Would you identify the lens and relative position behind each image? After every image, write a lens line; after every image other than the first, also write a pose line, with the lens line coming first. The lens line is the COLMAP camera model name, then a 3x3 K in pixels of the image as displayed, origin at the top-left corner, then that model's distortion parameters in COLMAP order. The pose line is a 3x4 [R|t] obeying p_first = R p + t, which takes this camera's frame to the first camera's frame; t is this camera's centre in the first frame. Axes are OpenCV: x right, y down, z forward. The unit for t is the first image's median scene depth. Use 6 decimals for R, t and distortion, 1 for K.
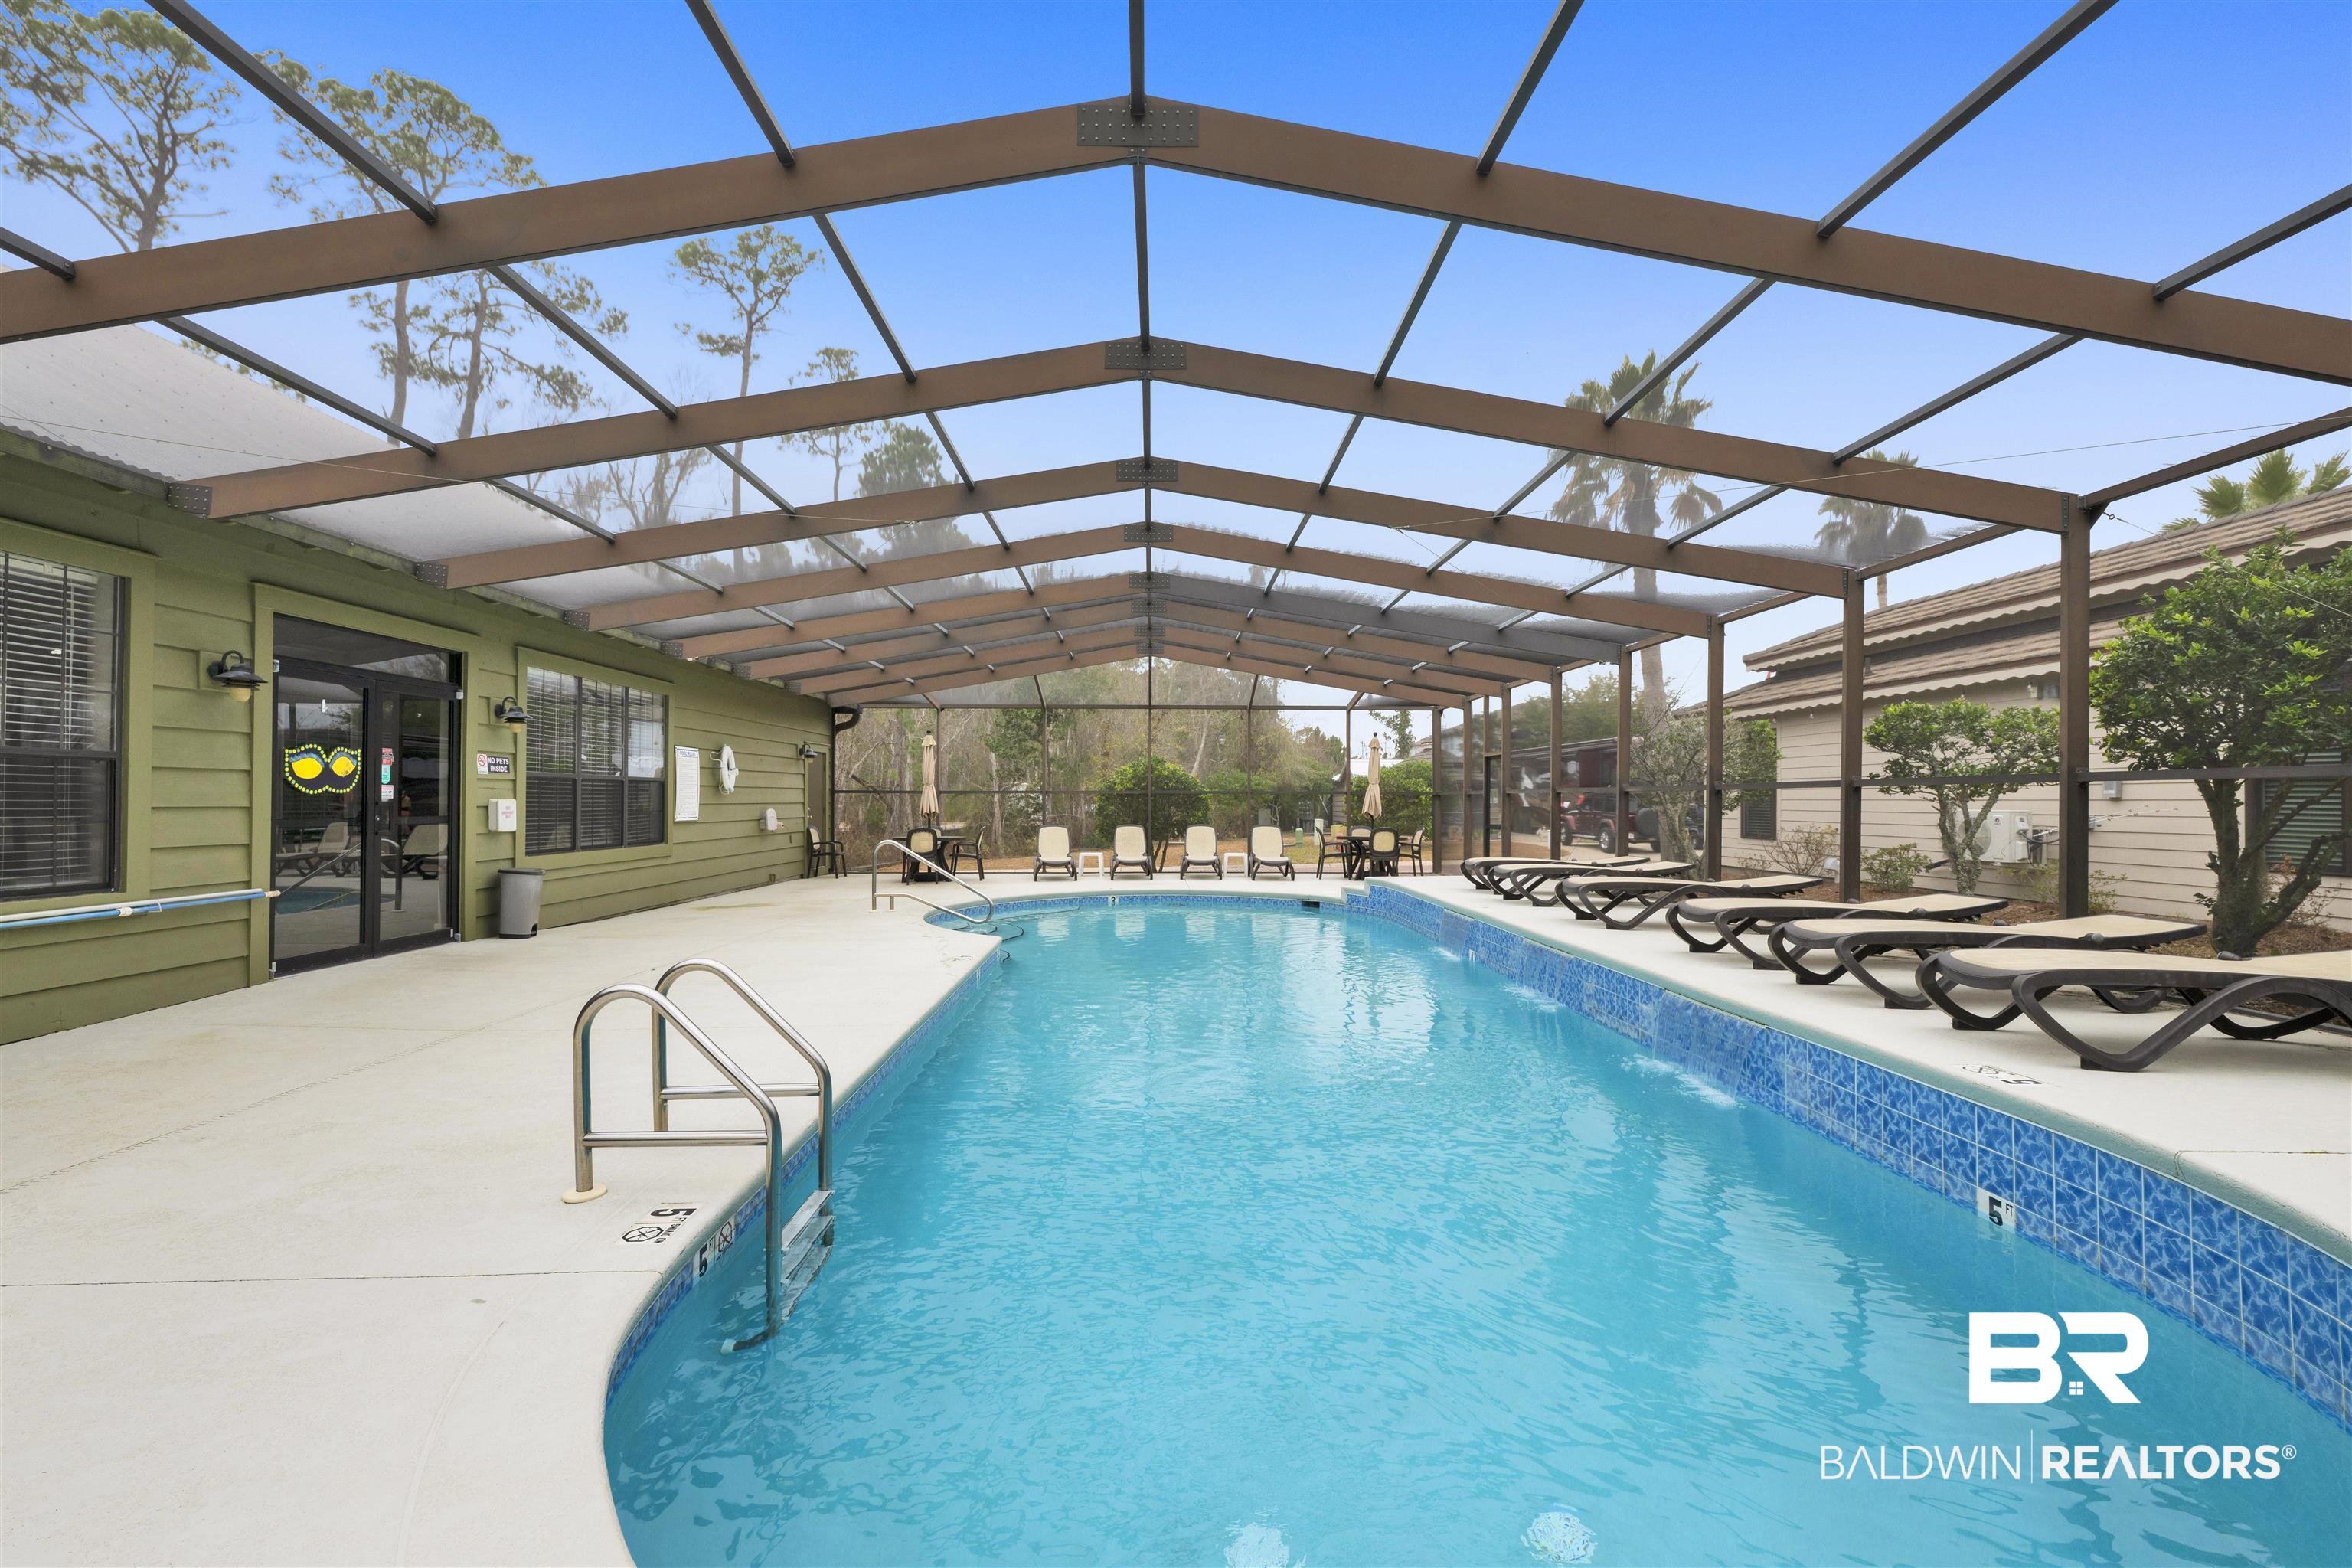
lens RADIAL K [[981.9, 0, 1143.0], [0, 981.9, 788.2], [0, 0, 1]] dist [-0.004627, 0.000856]
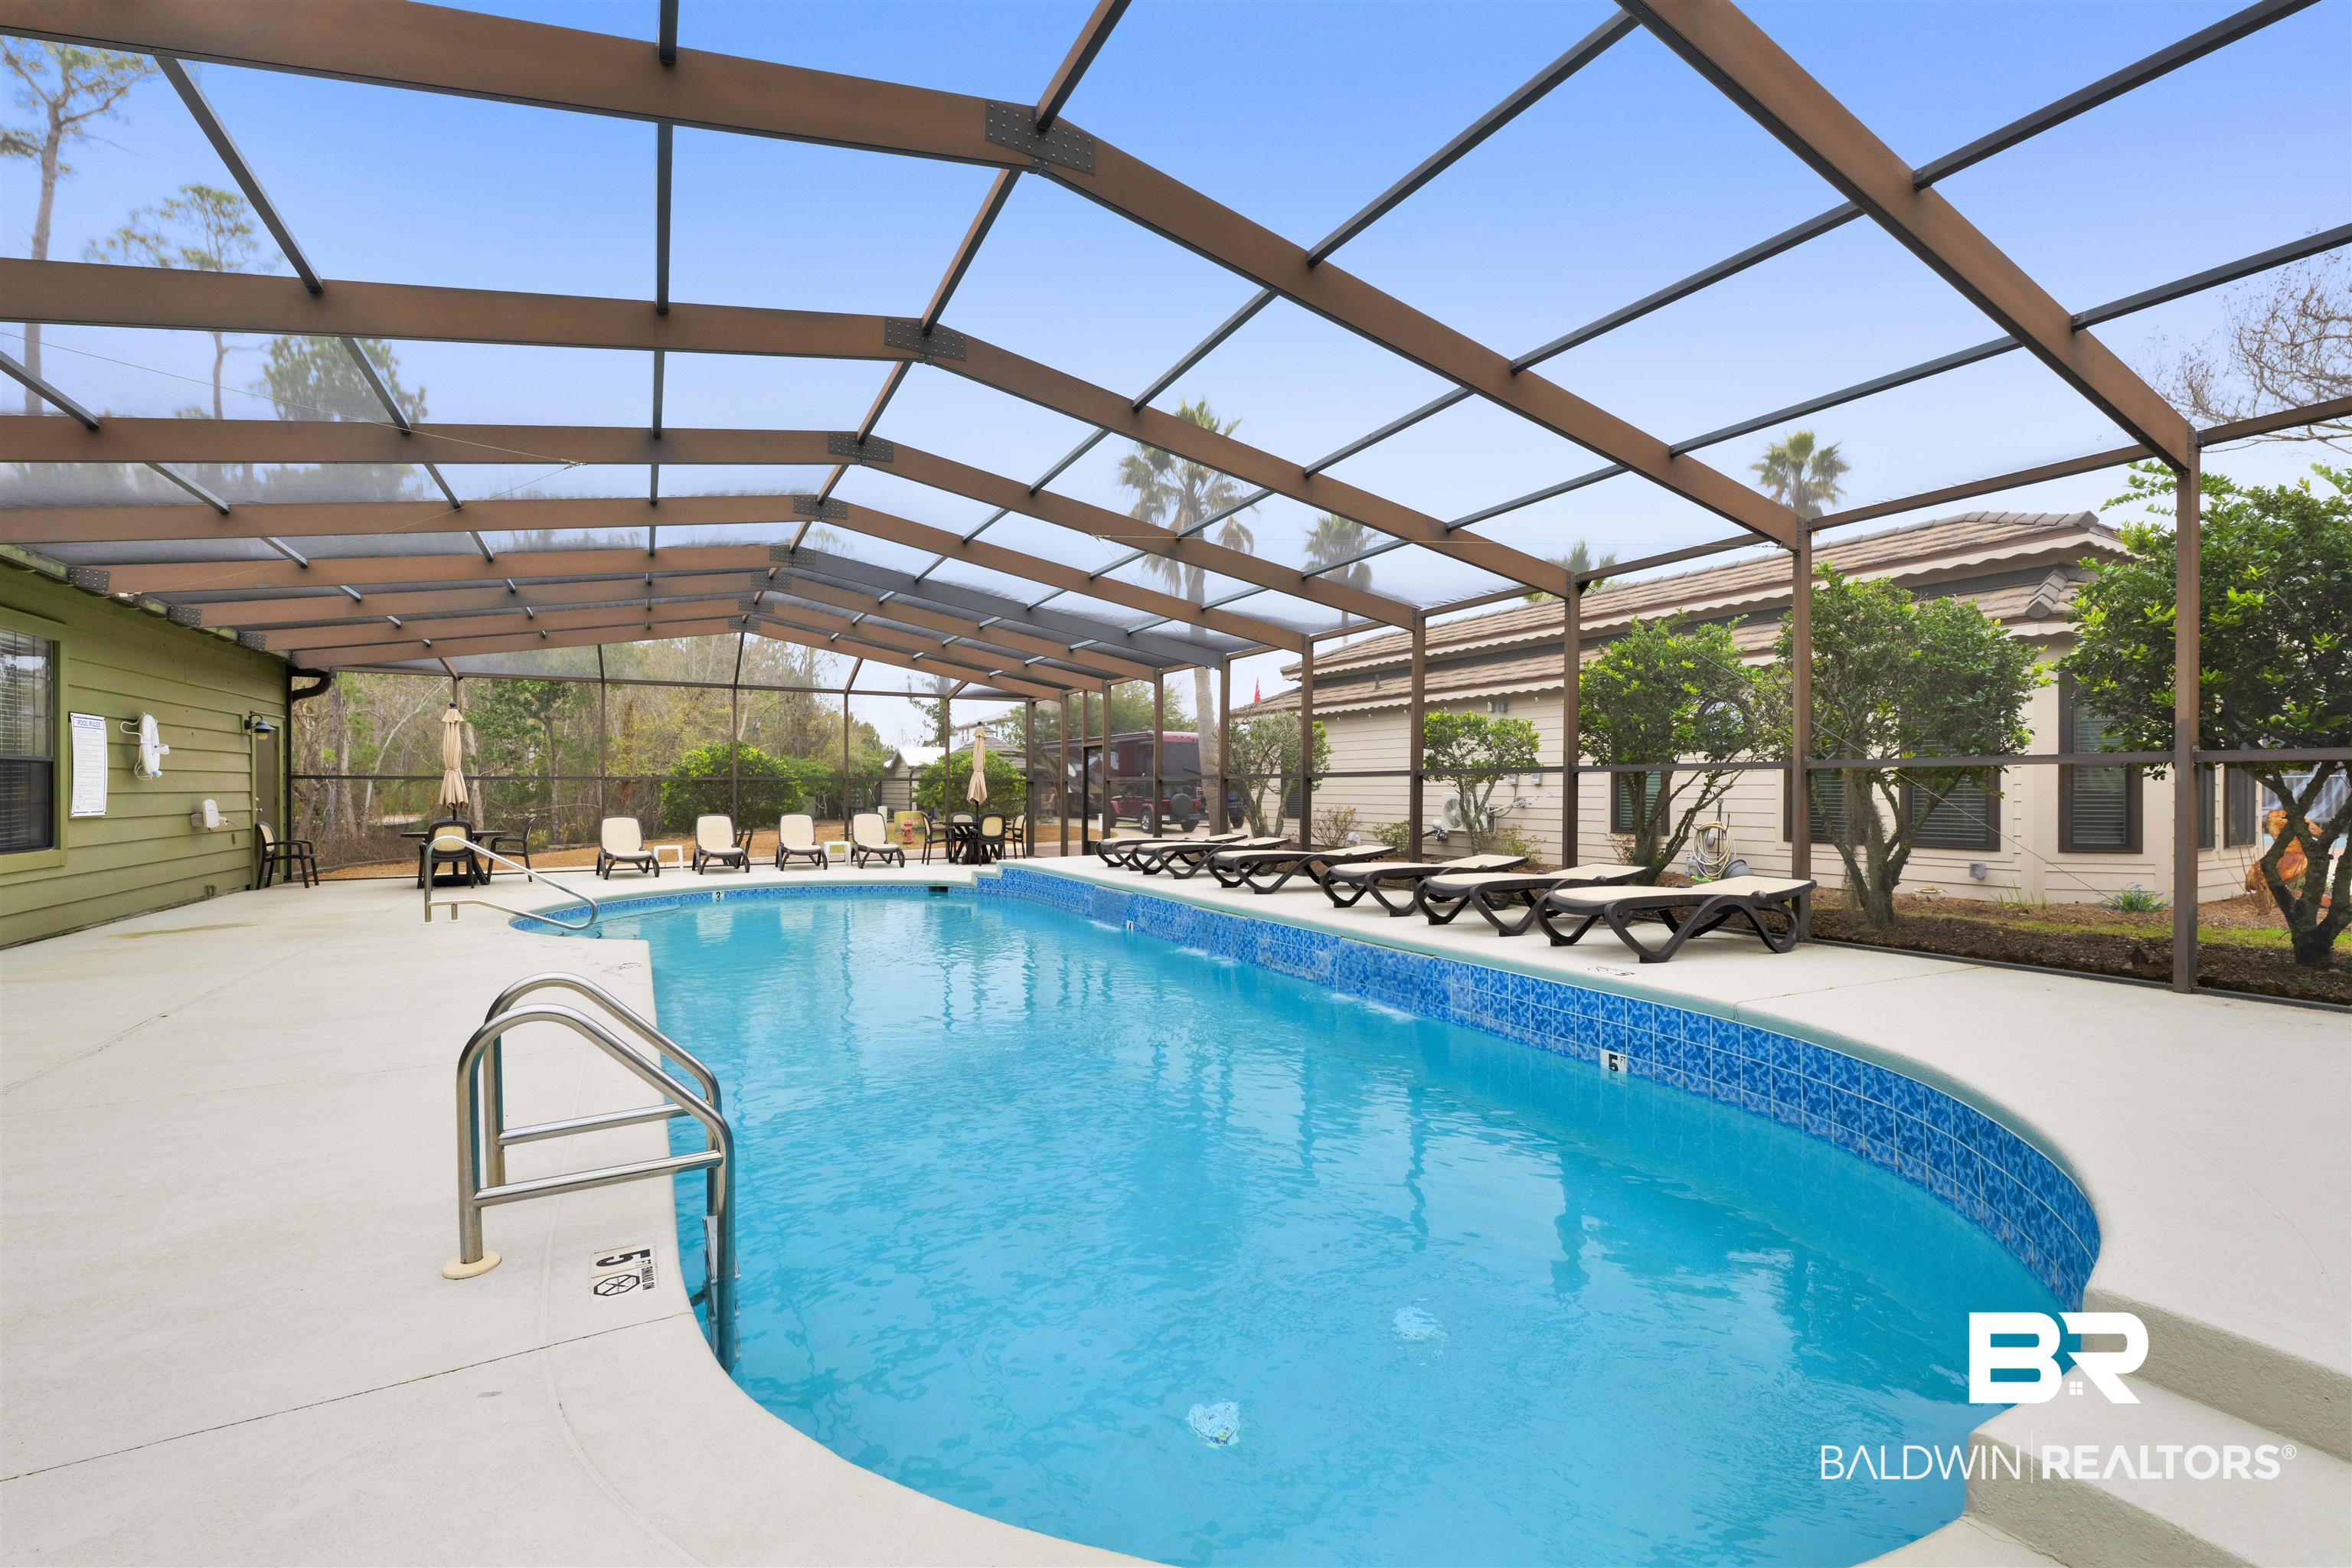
lens RADIAL K [[981.9, 0, 1135.2], [0, 981.9, 789.0], [0, 0, 1]] dist [-0.004627, 0.000856]
pose [[0.888378, -0.002424, 0.459106, -0.137254], [-0.004001, 0.999907, 0.013020, 0.000687], [-0.459095, -0.013403, 0.888286, 0.006559]]
